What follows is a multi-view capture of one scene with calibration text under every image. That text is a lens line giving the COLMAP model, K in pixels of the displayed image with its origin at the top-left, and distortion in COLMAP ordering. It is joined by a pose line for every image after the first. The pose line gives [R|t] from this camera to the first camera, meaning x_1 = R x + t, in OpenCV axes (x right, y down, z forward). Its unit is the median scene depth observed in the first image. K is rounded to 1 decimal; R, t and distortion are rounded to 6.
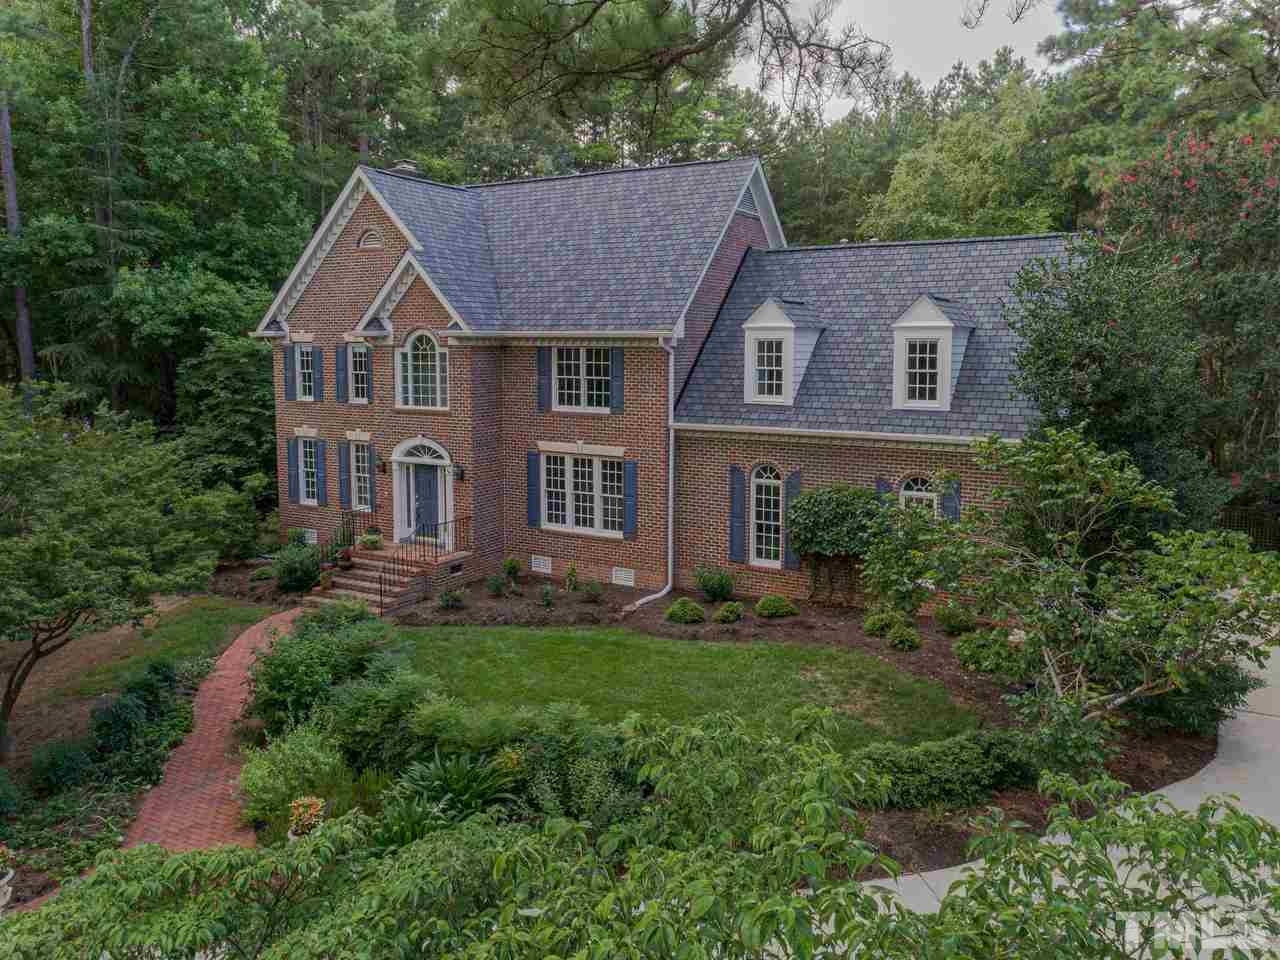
lens RADIAL K [[963.9, 0, 640.4], [0, 963.9, 425.4], [0, 0, 1]] dist [0.010069, 0.009999]
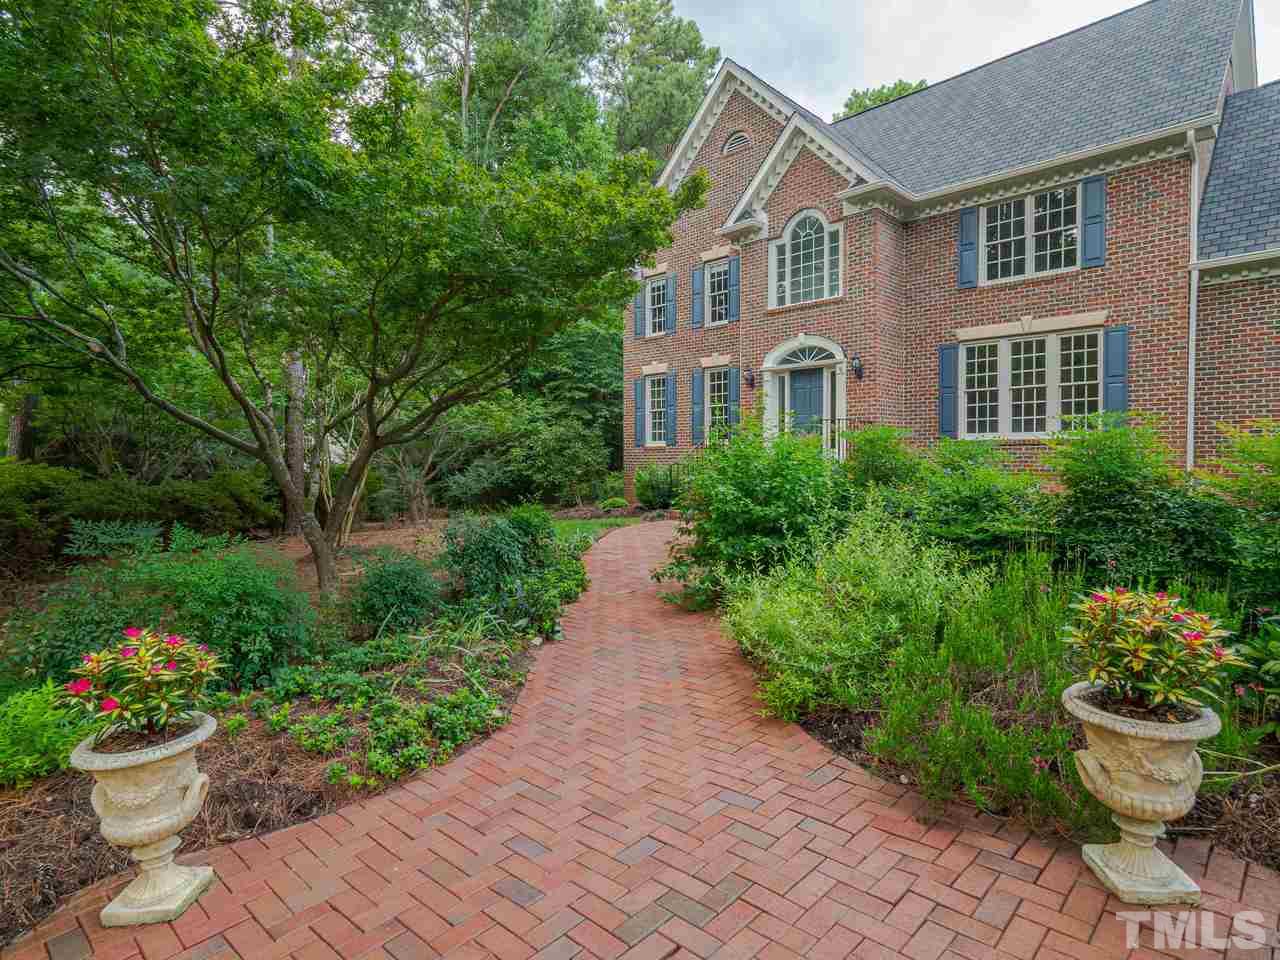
lens RADIAL K [[706.5, 0, 640.0], [0, 706.5, 480.0], [0, 0, 1]] dist [-0.001144, -0.000386]
pose [[0.967995, 0.007028, -0.250872, -0.210538], [-0.023323, 0.997801, -0.062038, 0.181057], [0.249884, 0.065903, 0.966030, 0.375334]]
